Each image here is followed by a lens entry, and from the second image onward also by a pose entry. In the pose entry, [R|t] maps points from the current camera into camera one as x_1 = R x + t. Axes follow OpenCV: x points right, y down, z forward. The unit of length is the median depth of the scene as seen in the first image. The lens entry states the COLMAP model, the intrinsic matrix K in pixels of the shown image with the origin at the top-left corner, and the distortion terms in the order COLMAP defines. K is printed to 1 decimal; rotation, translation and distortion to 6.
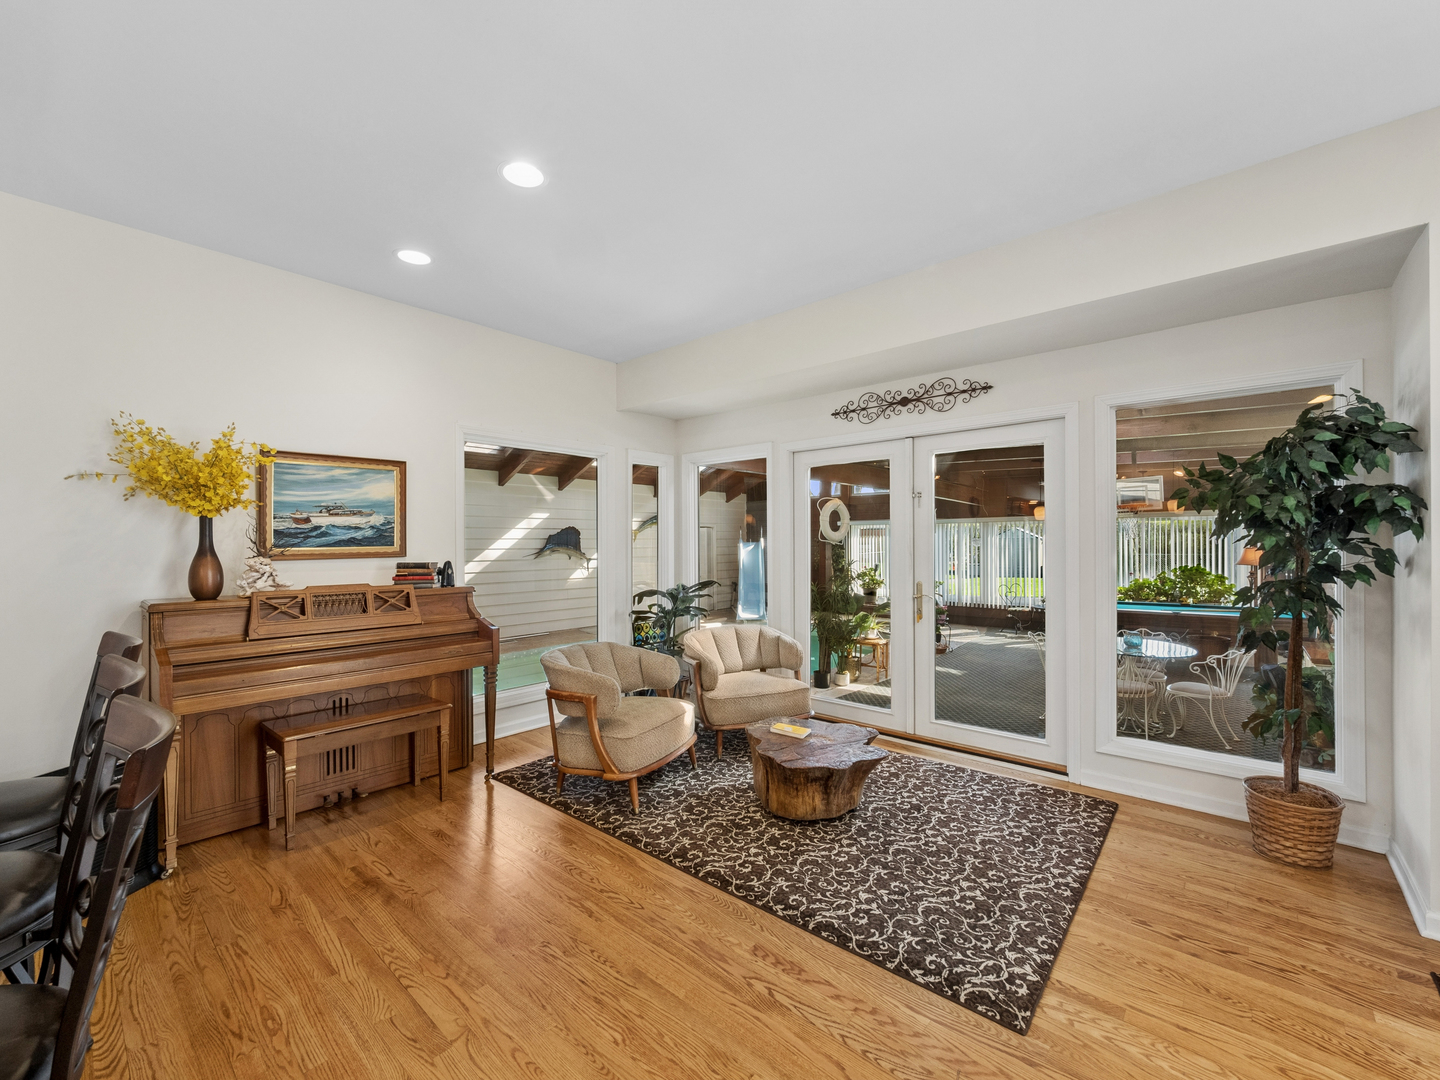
lens RADIAL K [[609.9, 0, 706.3], [0, 609.9, 549.5], [0, 0, 1]] dist [-0.011067, 0.002026]
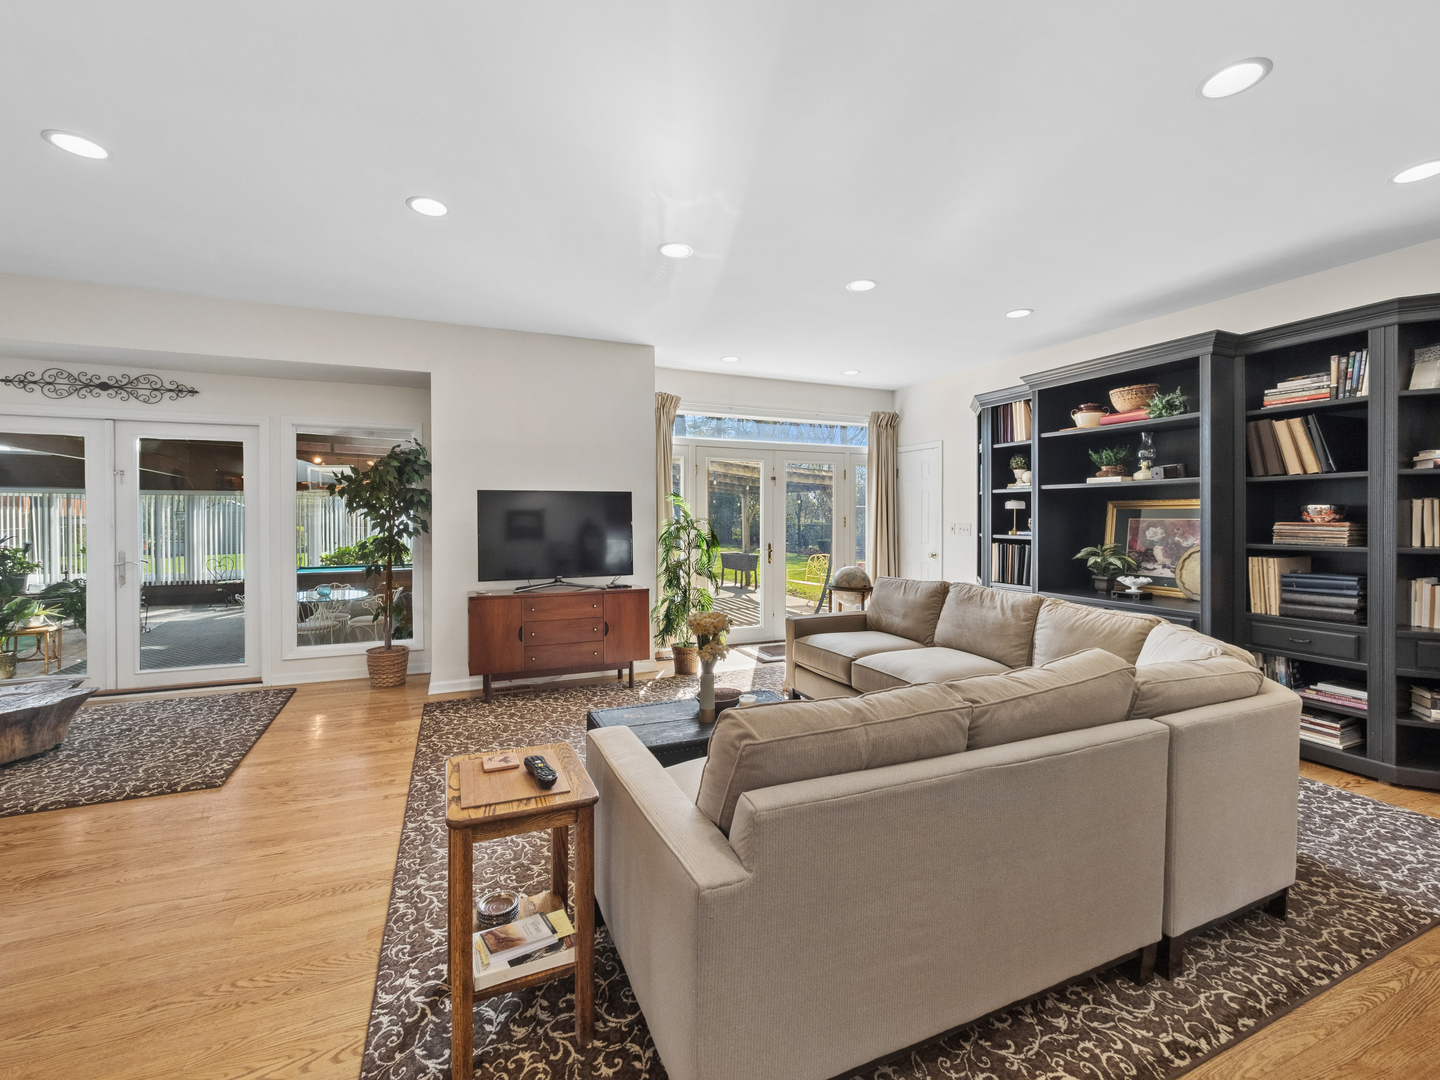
lens RADIAL K [[609.9, 0, 710.4], [0, 609.9, 521.4], [0, 0, 1]] dist [-0.011067, 0.002026]
pose [[0.417867, 0.000794, 0.908508, -0.247821], [0.005264, 0.999981, -0.003295, 0.010869], [-0.908493, 0.006160, 0.417854, -0.533611]]
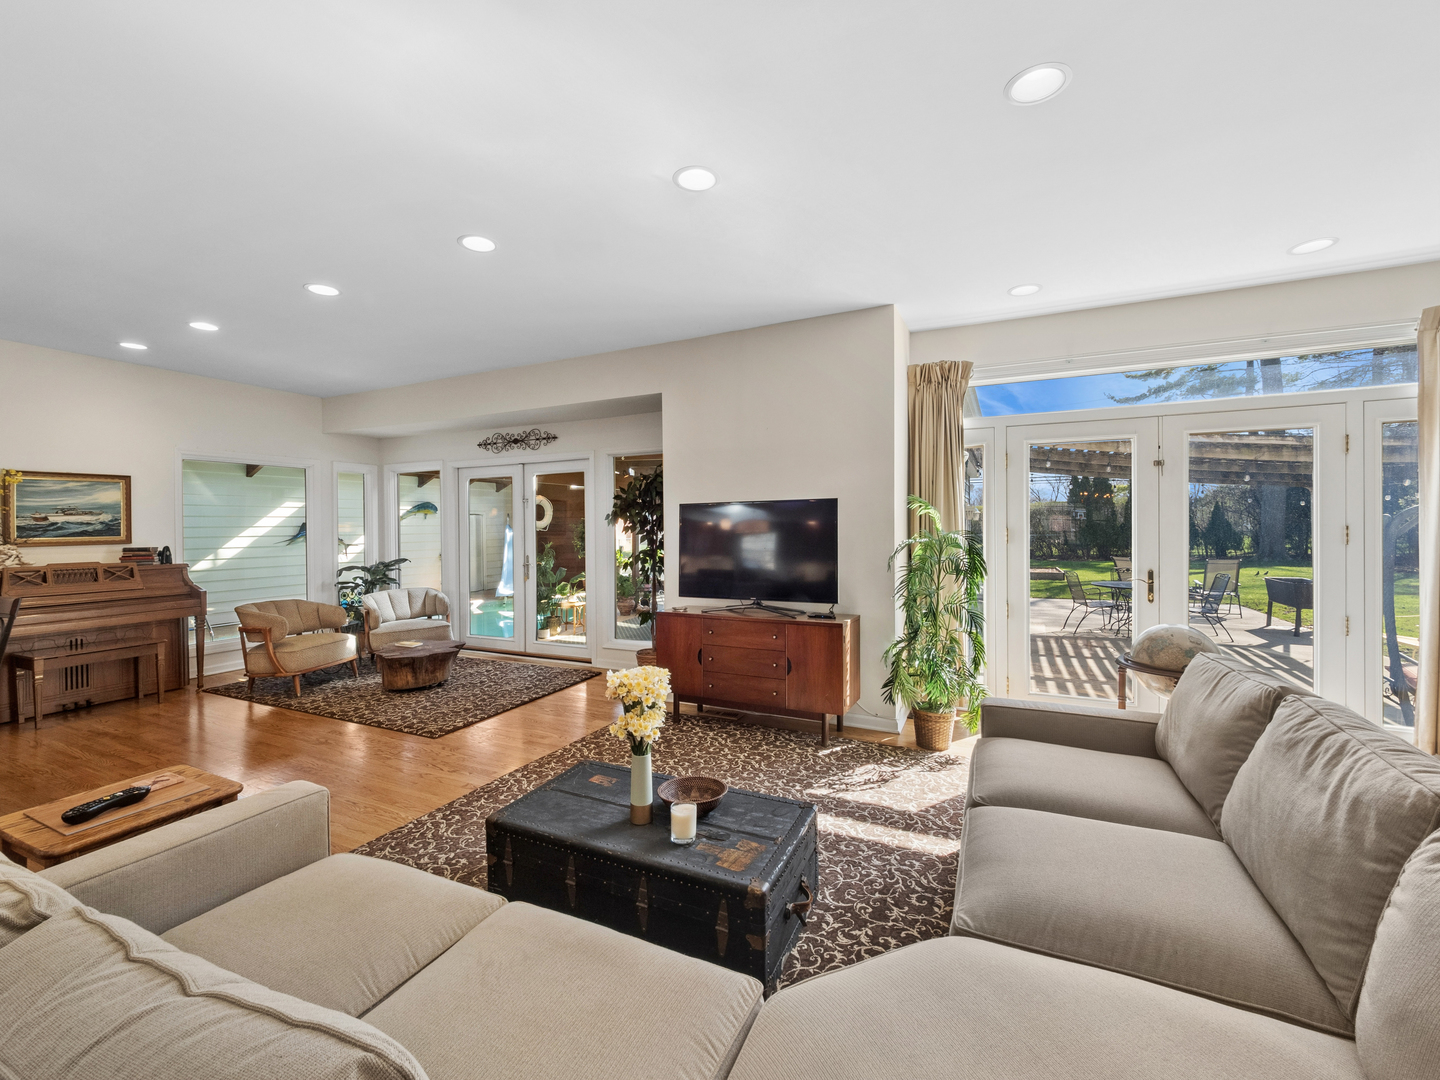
lens RADIAL K [[609.9, 0, 708.5], [0, 609.9, 533.8], [0, 0, 1]] dist [-0.011067, 0.002026]
pose [[0.960203, -0.008065, 0.279185, 0.439419], [0.007907, 0.999967, 0.001693, -0.002820], [-0.279190, 0.000582, 0.960236, -0.790476]]
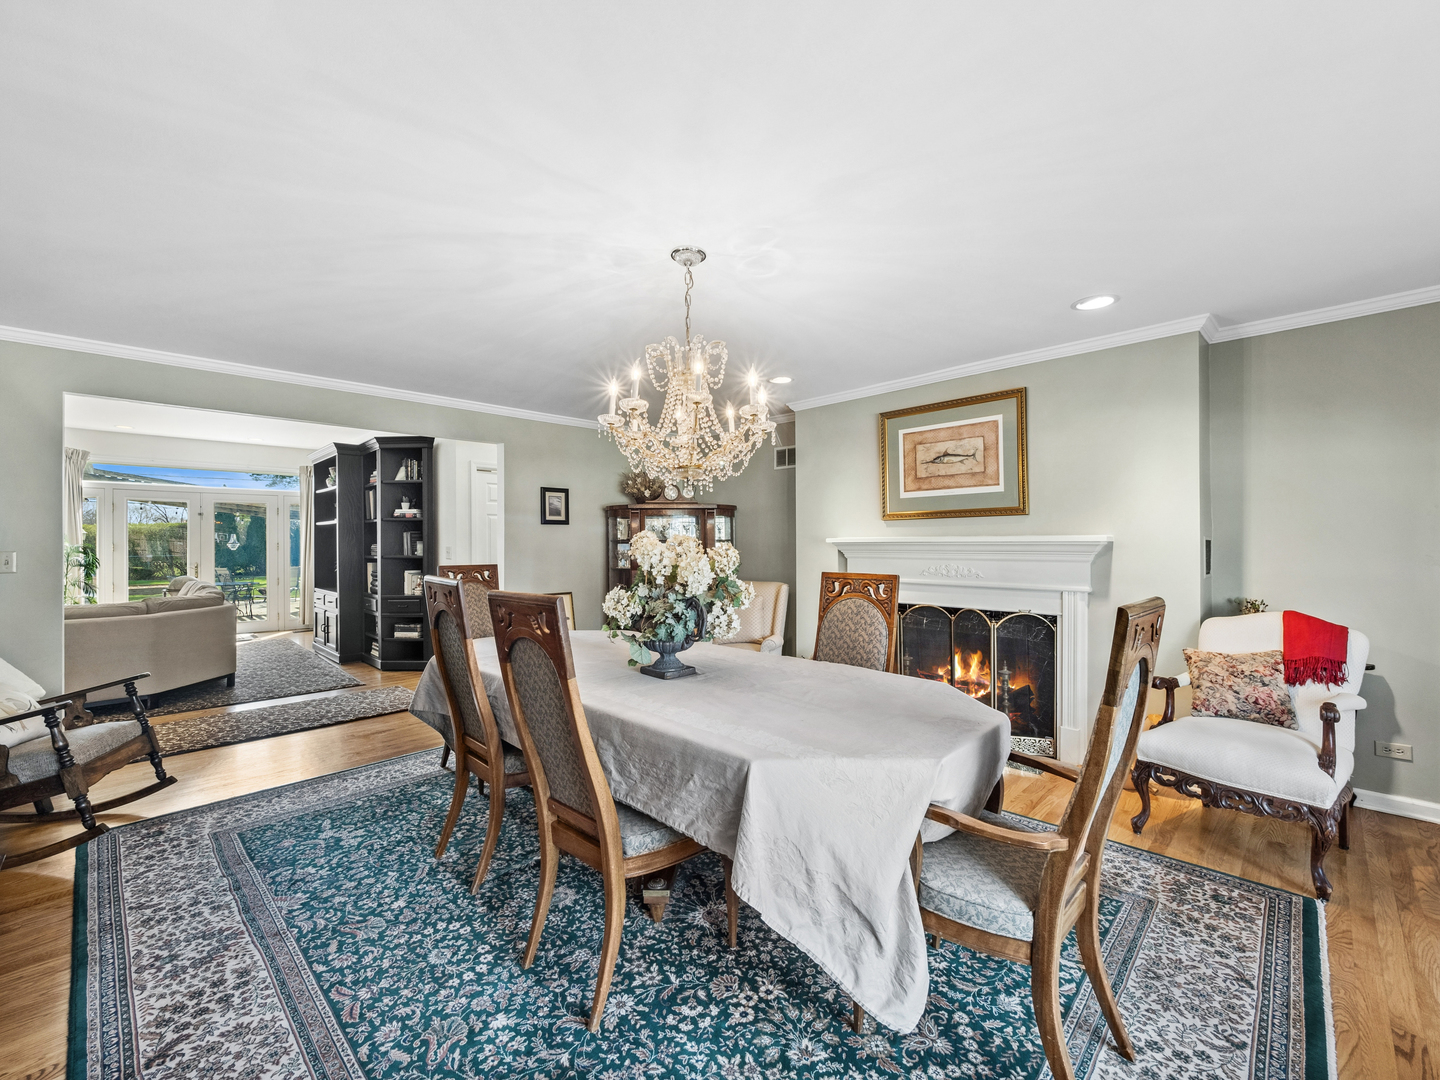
lens RADIAL K [[609.9, 0, 710.2], [0, 609.9, 537.7], [0, 0, 1]] dist [-0.011067, 0.002026]
pose [[0.060178, 0.004685, 0.998177, -0.809810], [0.016296, 0.999851, -0.005675, 0.026061], [-0.998055, 0.016608, 0.060092, -2.200377]]
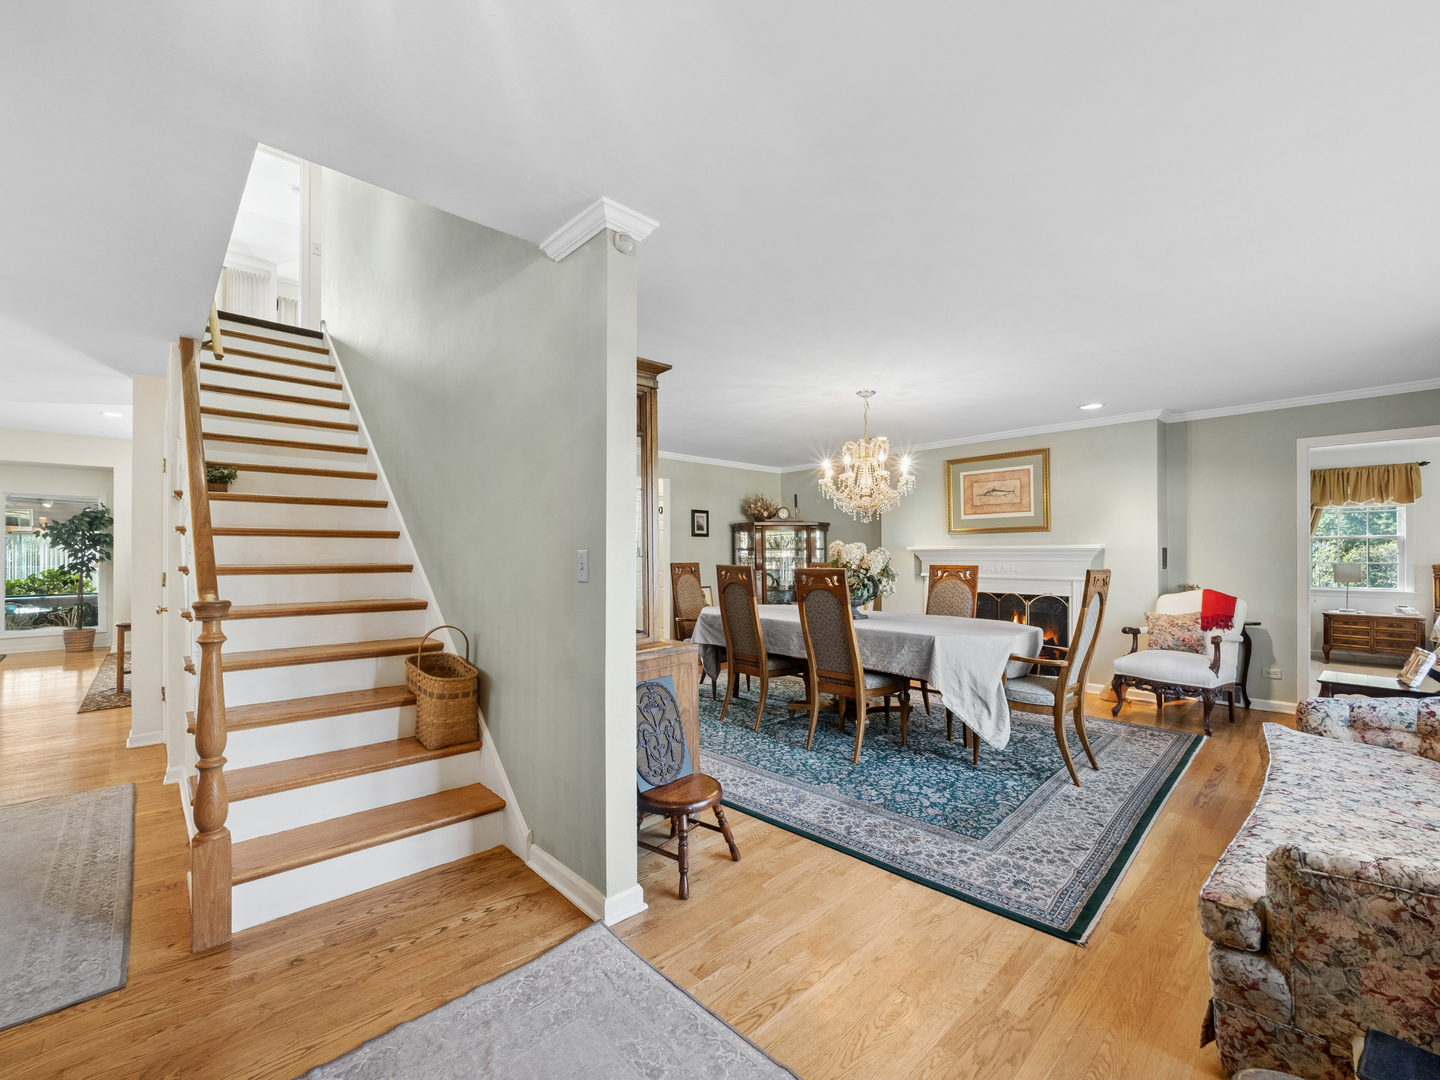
lens RADIAL K [[609.9, 0, 711.2], [0, 609.9, 546.5], [0, 0, 1]] dist [-0.011067, 0.002026]
pose [[0.083643, 0.010925, 0.996436, -1.424646], [0.012736, 0.999847, -0.012031, 0.037871], [-0.996414, 0.013697, 0.083491, -1.917228]]
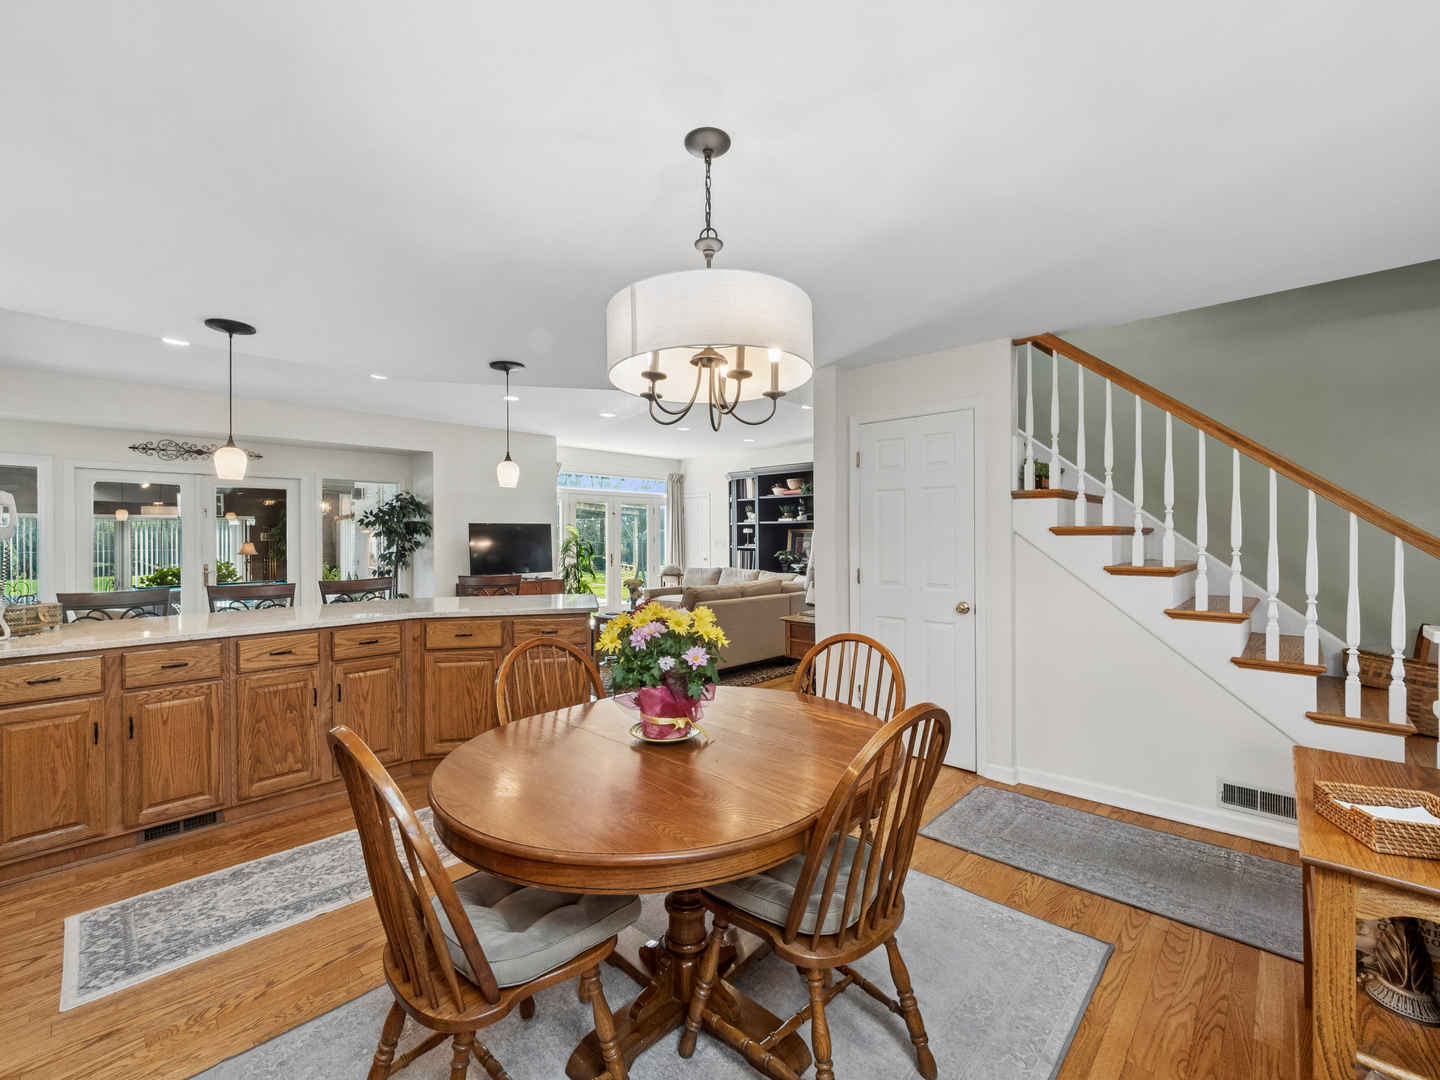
lens RADIAL K [[609.9, 0, 712.2], [0, 609.9, 536.0], [0, 0, 1]] dist [-0.011067, 0.002026]
pose [[0.015155, 0.004287, 0.999876, -1.526389], [0.013298, 0.999901, -0.004488, 0.005596], [-0.999797, 0.013365, 0.015096, -0.460761]]
